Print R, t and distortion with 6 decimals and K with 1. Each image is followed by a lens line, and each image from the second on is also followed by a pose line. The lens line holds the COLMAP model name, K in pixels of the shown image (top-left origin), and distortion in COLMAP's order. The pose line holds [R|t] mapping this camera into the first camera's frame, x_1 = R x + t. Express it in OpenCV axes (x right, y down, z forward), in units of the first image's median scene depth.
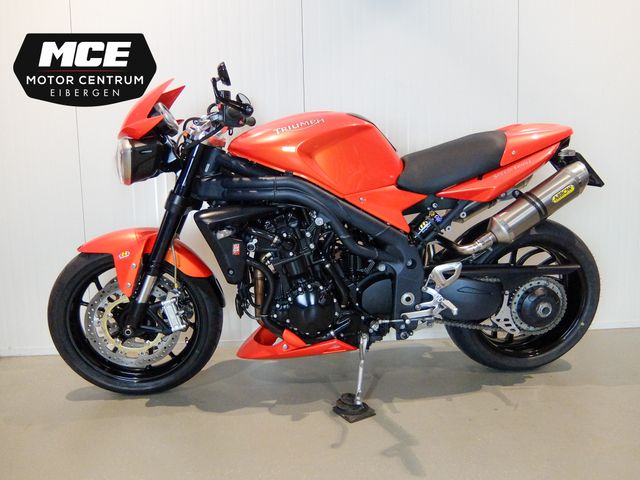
lens RADIAL K [[516.9, 0, 332.8], [0, 516.9, 243.7], [0, 0, 1]] dist [0.005417, 0.000411]
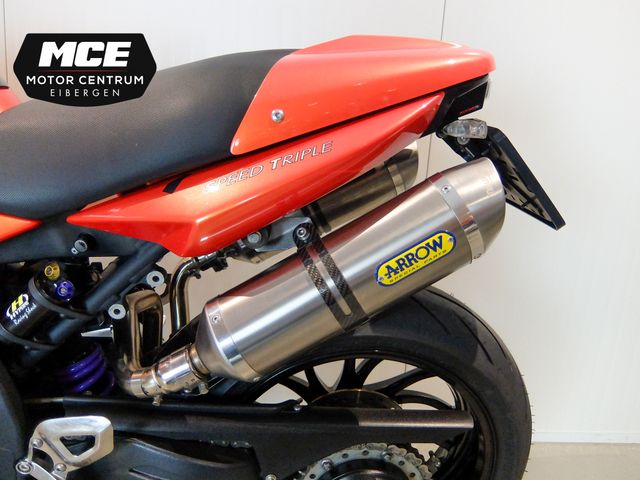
lens RADIAL K [[538.0, 0, 333.6], [0, 538.0, 259.4], [0, 0, 1]] dist [-0.012478, -0.005574]
pose [[0.995339, 0.091036, -0.031823, 0.396837], [-0.085209, 0.984720, 0.151873, -0.139934], [0.045162, -0.148454, 0.987888, 0.651232]]
